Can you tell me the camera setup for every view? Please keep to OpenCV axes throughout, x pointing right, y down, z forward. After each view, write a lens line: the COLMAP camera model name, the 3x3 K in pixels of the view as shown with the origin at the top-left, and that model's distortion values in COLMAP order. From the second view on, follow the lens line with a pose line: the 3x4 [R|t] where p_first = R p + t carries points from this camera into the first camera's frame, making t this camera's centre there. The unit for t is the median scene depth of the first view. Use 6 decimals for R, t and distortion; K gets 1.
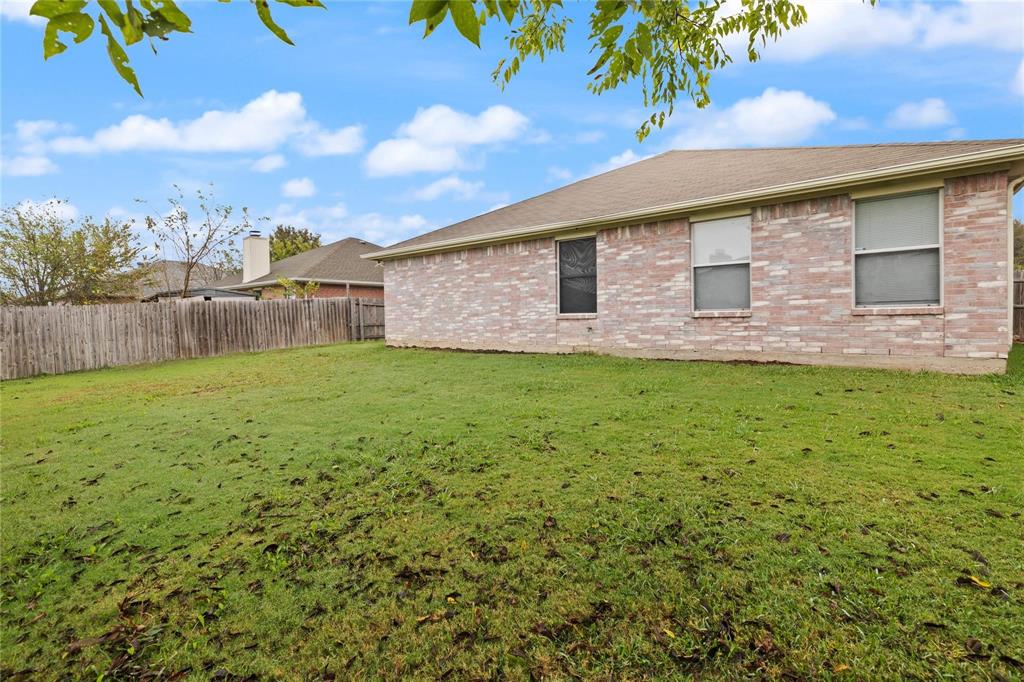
lens RADIAL K [[439.8, 0, 511.3], [0, 439.8, 331.8], [0, 0, 1]] dist [-0.000889, 0.002477]
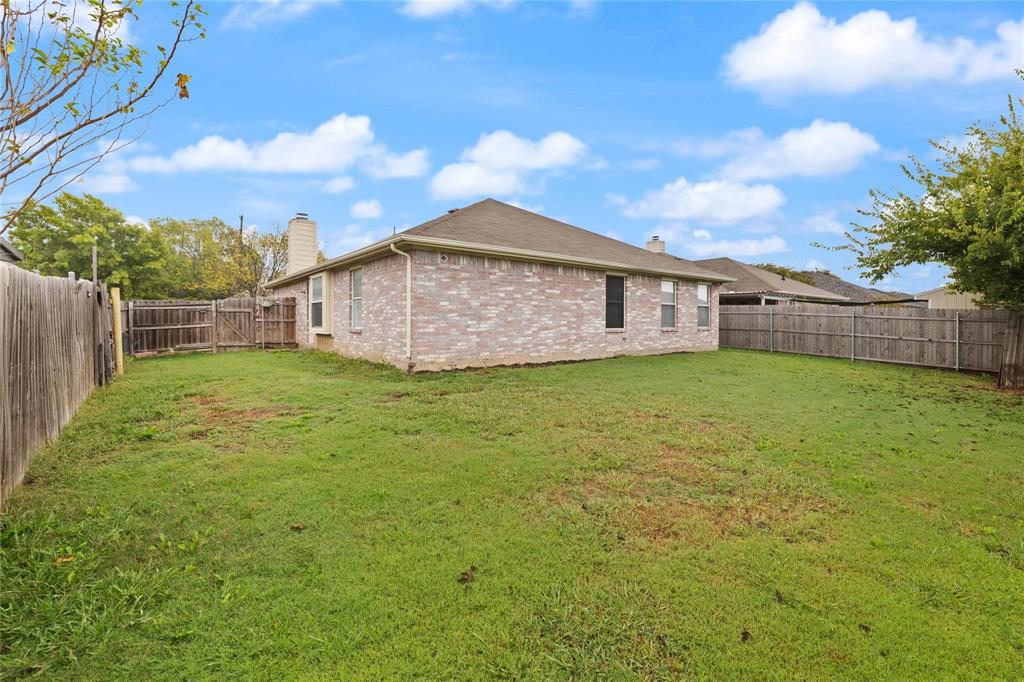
lens RADIAL K [[439.8, 0, 513.8], [0, 439.8, 338.1], [0, 0, 1]] dist [-0.000889, 0.002477]
pose [[0.240843, -0.010558, 0.970507, -1.140680], [0.035006, 0.999385, 0.002185, -0.022036], [-0.969933, 0.033447, 0.241064, 0.854477]]
